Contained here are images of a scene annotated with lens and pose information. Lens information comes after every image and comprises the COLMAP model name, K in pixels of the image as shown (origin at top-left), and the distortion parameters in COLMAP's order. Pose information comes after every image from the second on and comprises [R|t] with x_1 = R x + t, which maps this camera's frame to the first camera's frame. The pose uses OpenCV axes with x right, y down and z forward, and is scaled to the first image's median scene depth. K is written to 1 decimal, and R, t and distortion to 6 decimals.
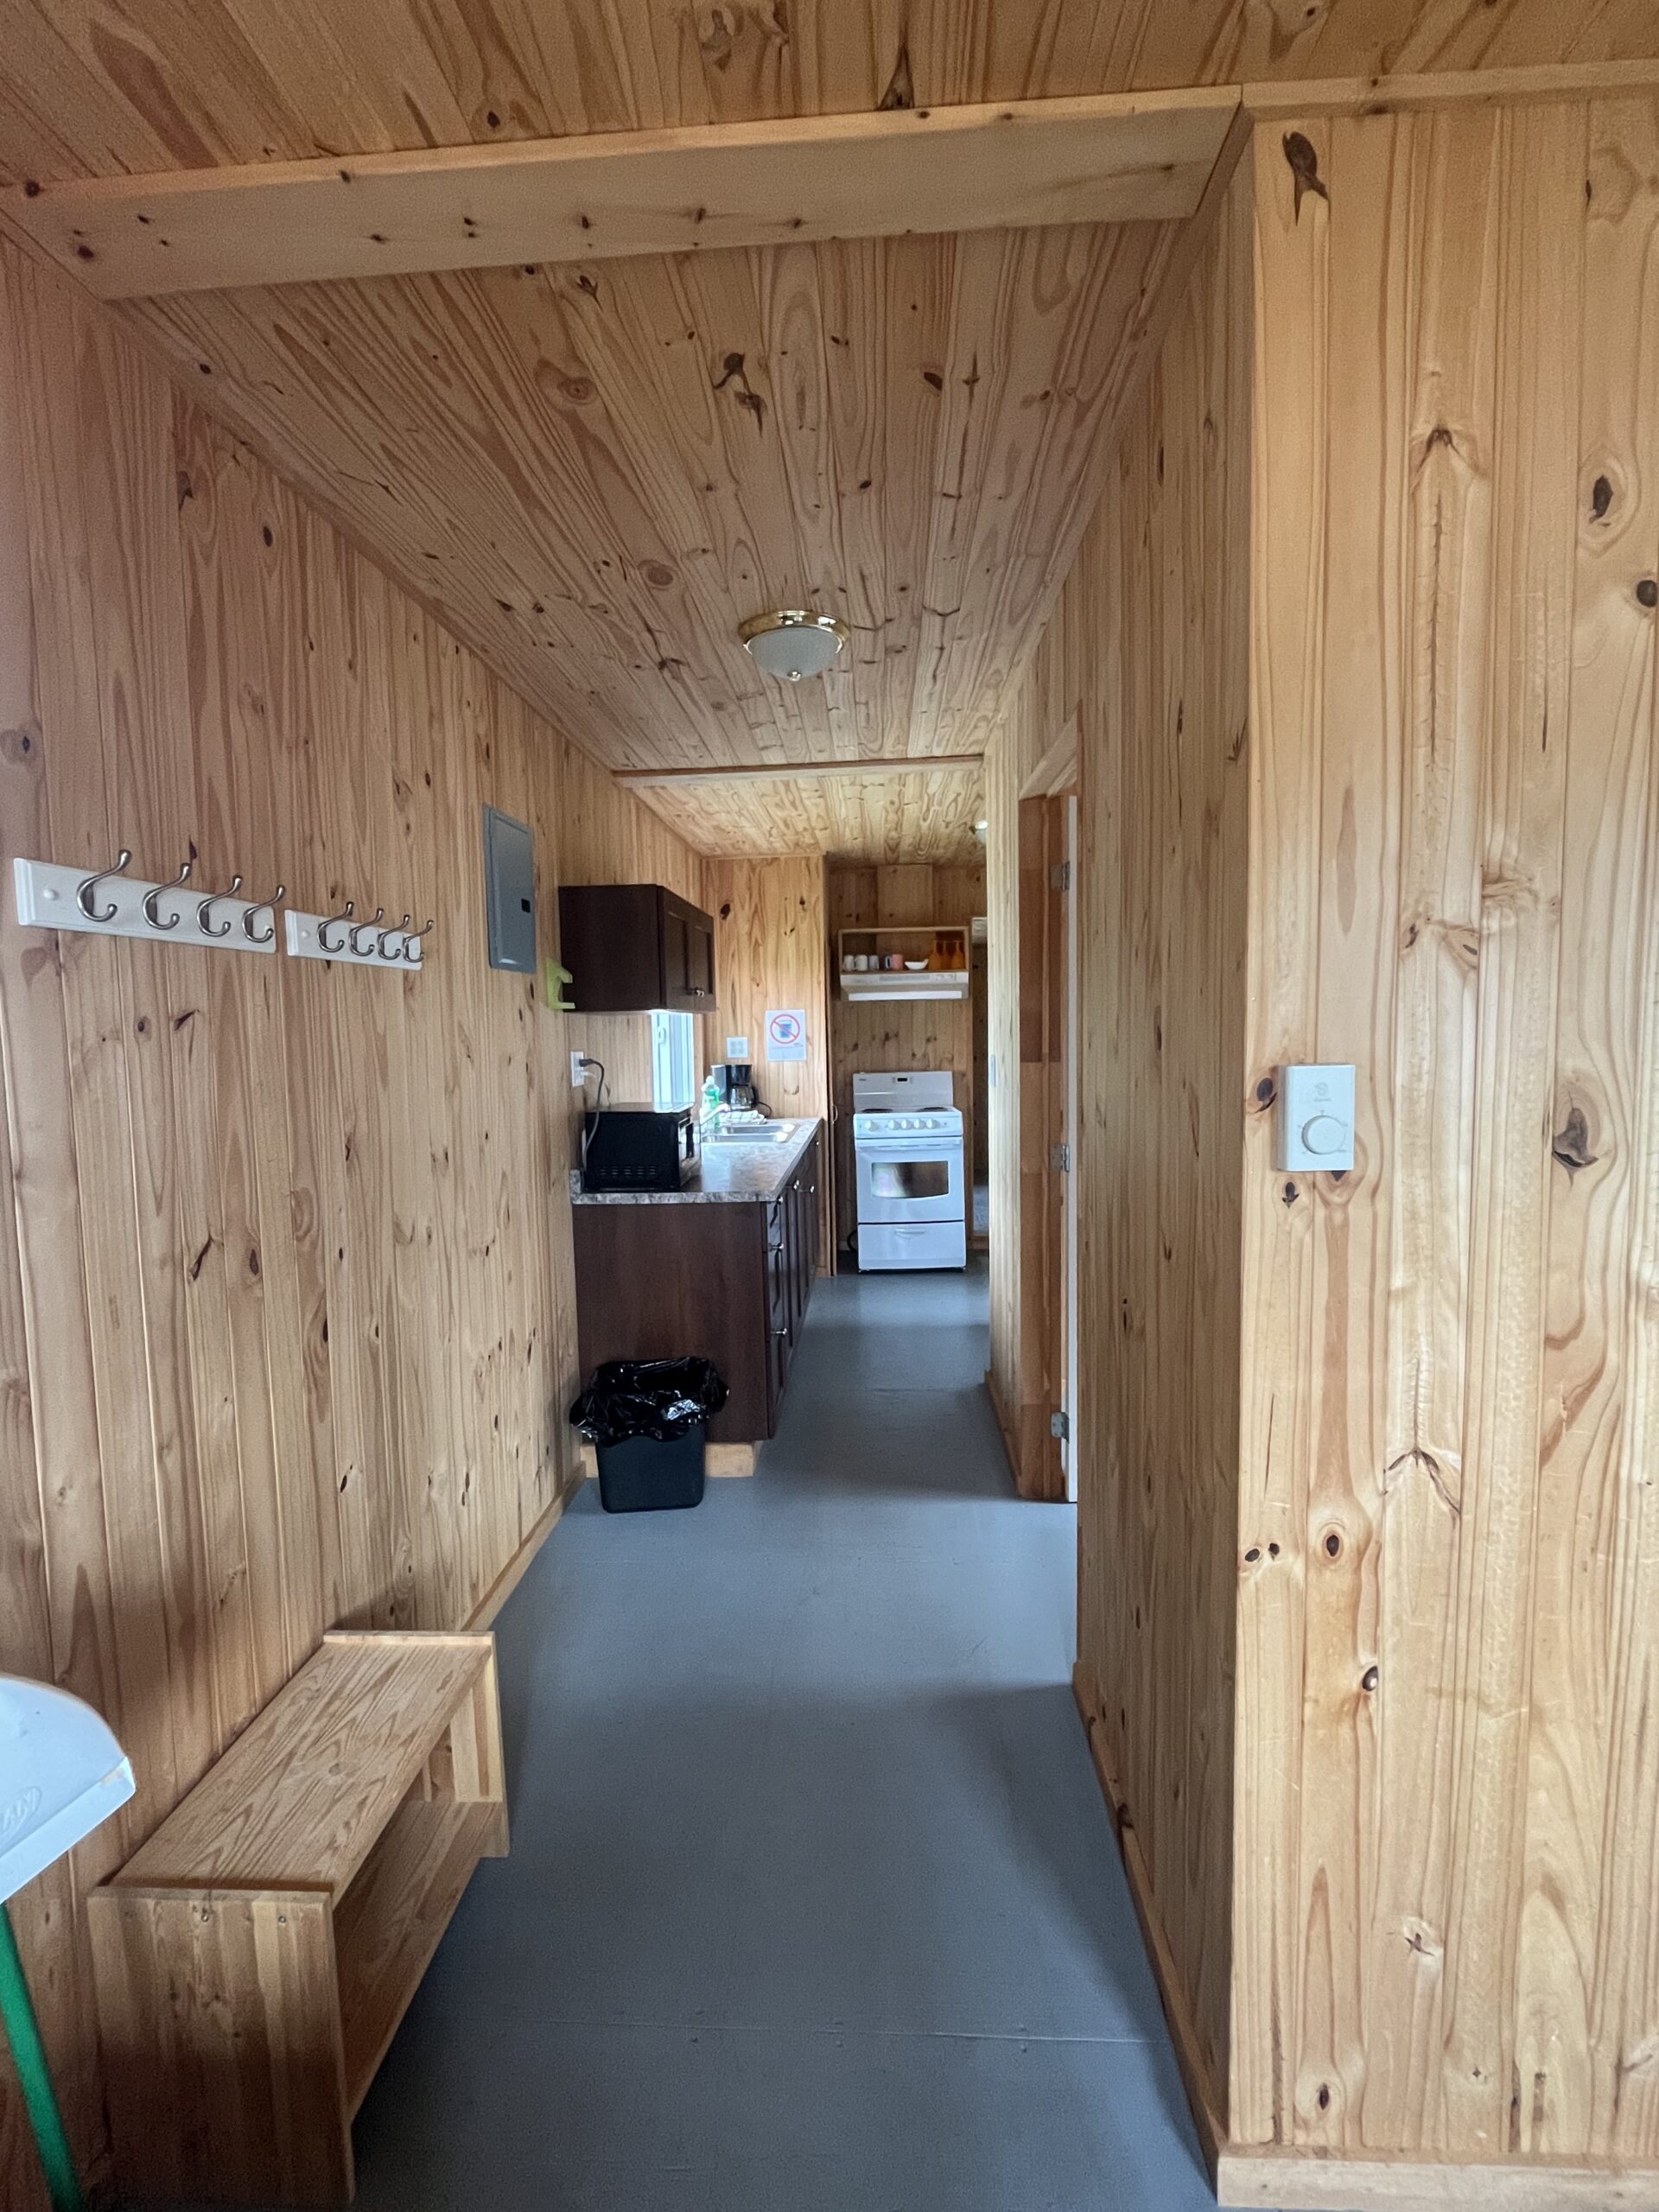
lens RADIAL K [[973.2, 0, 820.1], [0, 973.2, 1101.5], [0, 0, 1]] dist [-0.002521, 0.000200]
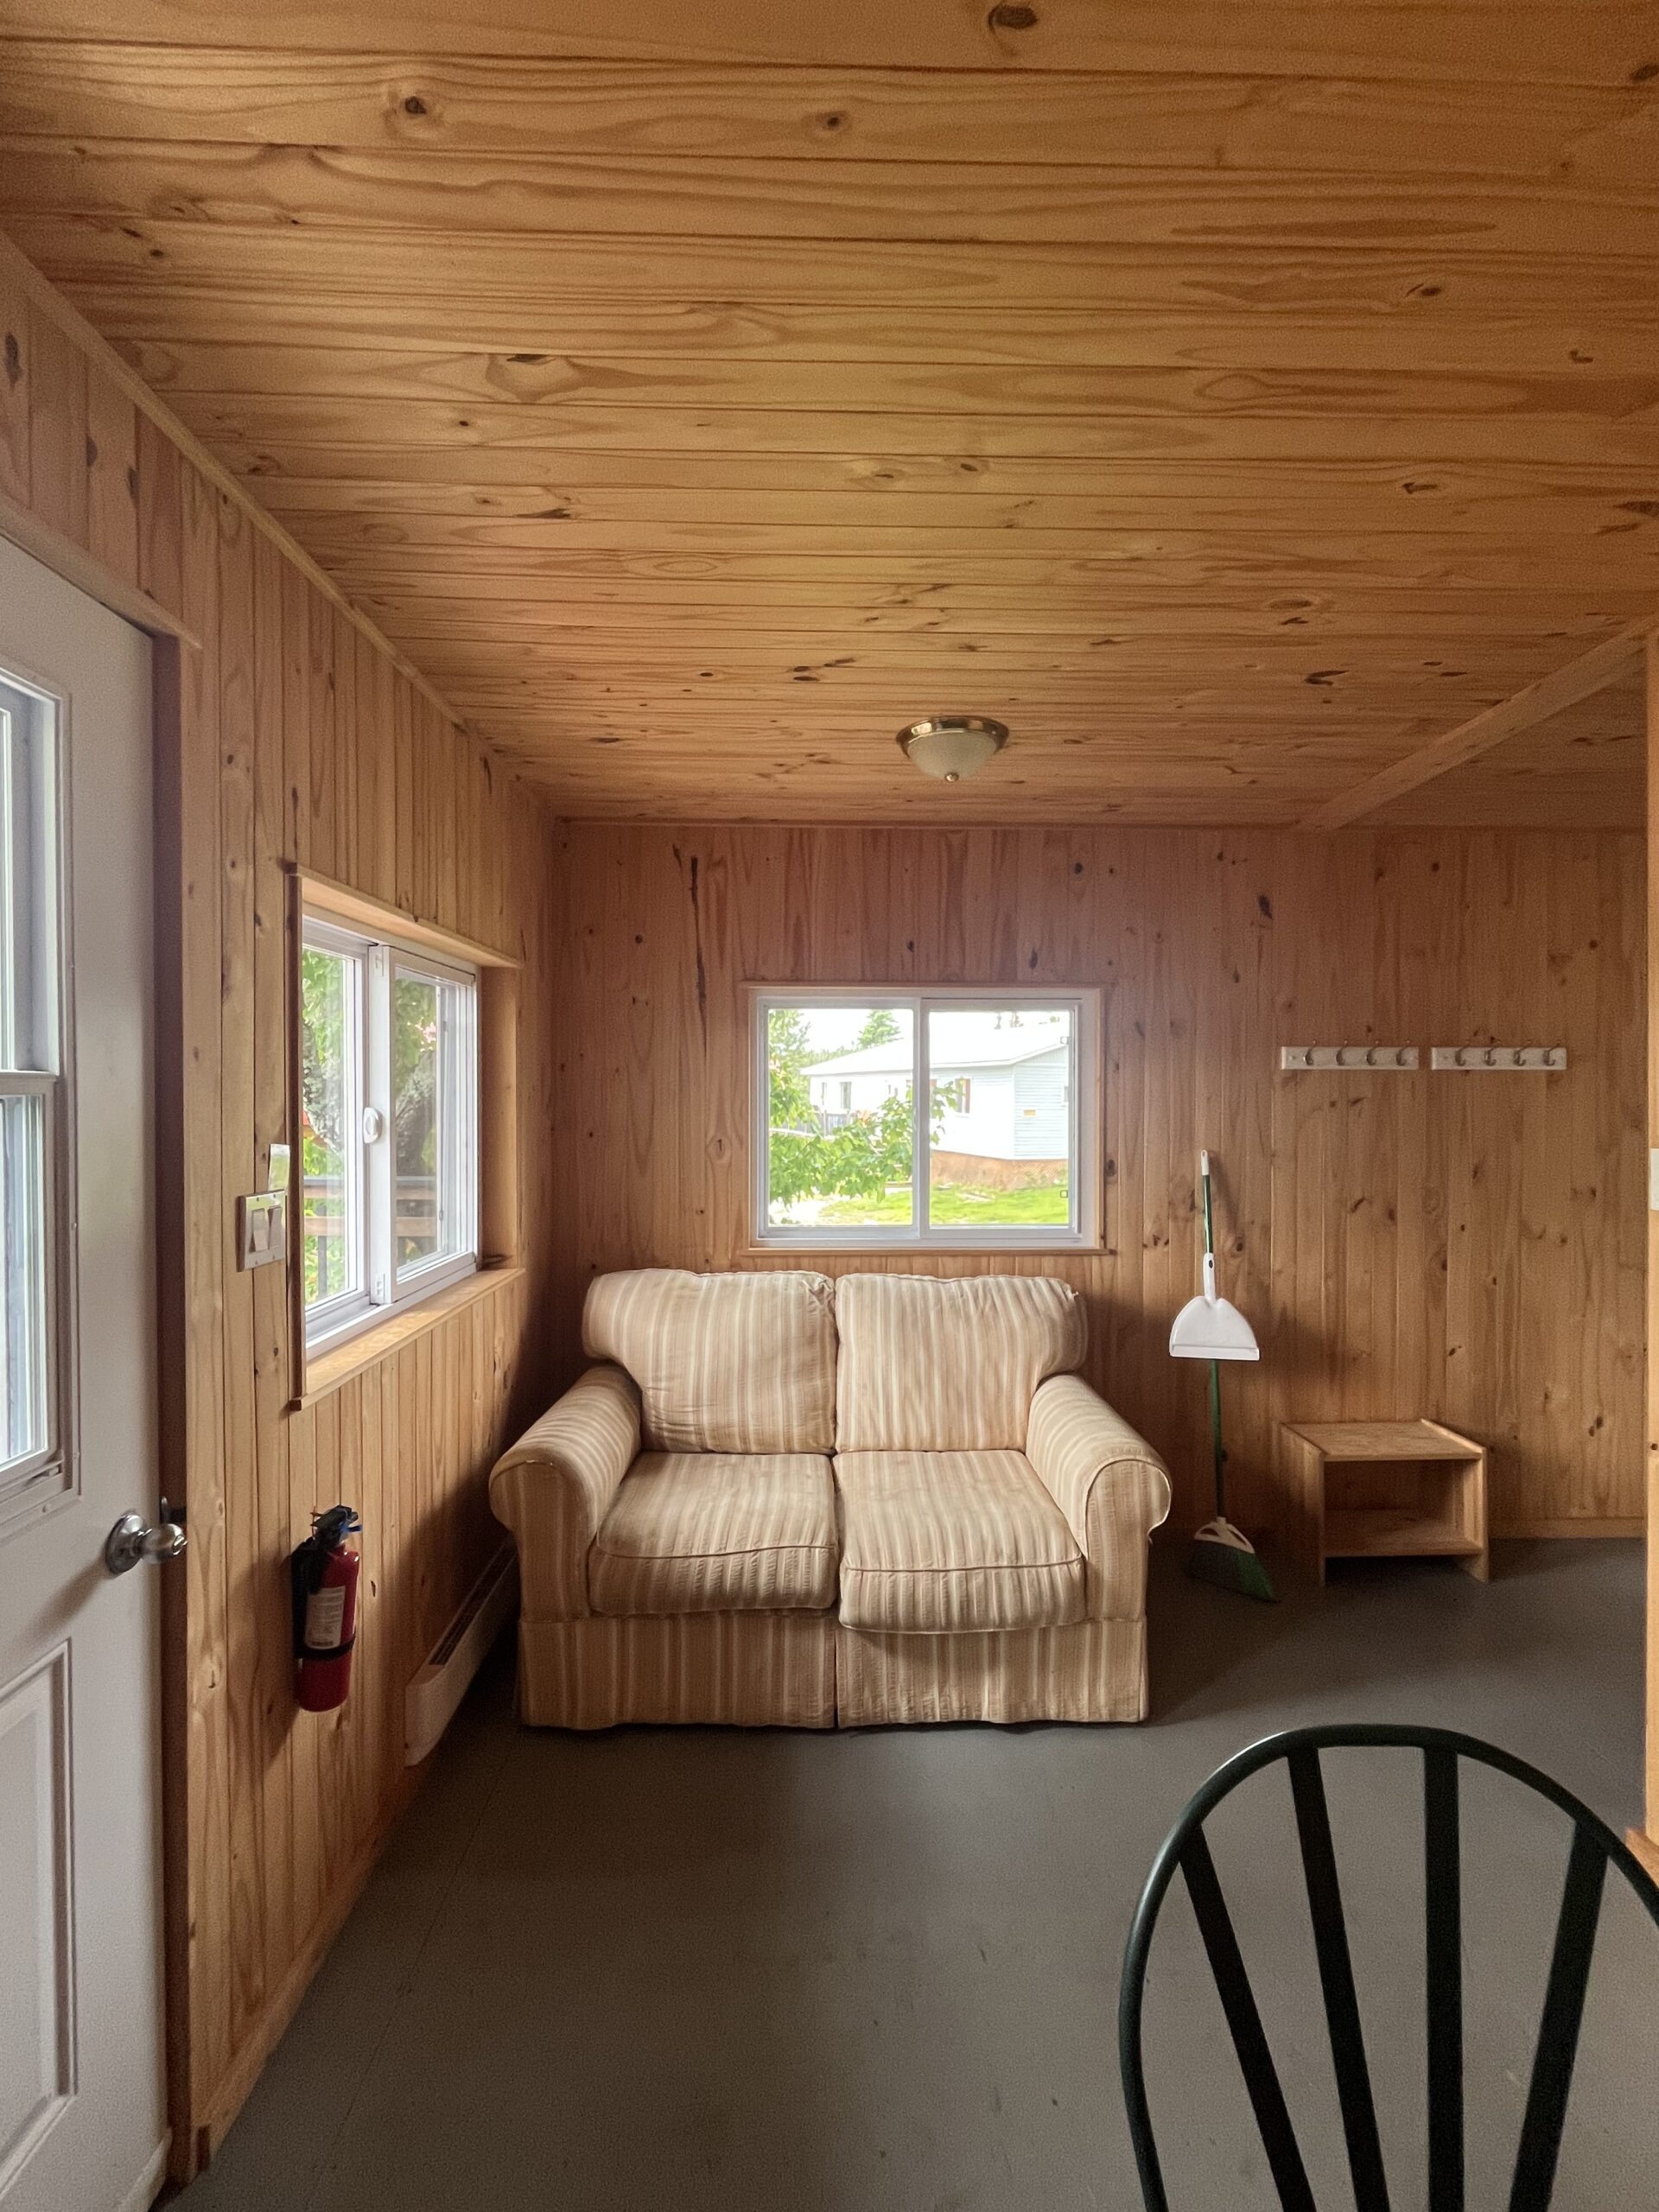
lens RADIAL K [[973.2, 0, 834.7], [0, 973.2, 1105.2], [0, 0, 1]] dist [-0.002521, 0.000200]
pose [[0.079542, 0.025478, -0.996506, 1.531078], [-0.080078, 0.996606, 0.019089, -0.018187], [0.993610, 0.078280, 0.081312, -0.430563]]
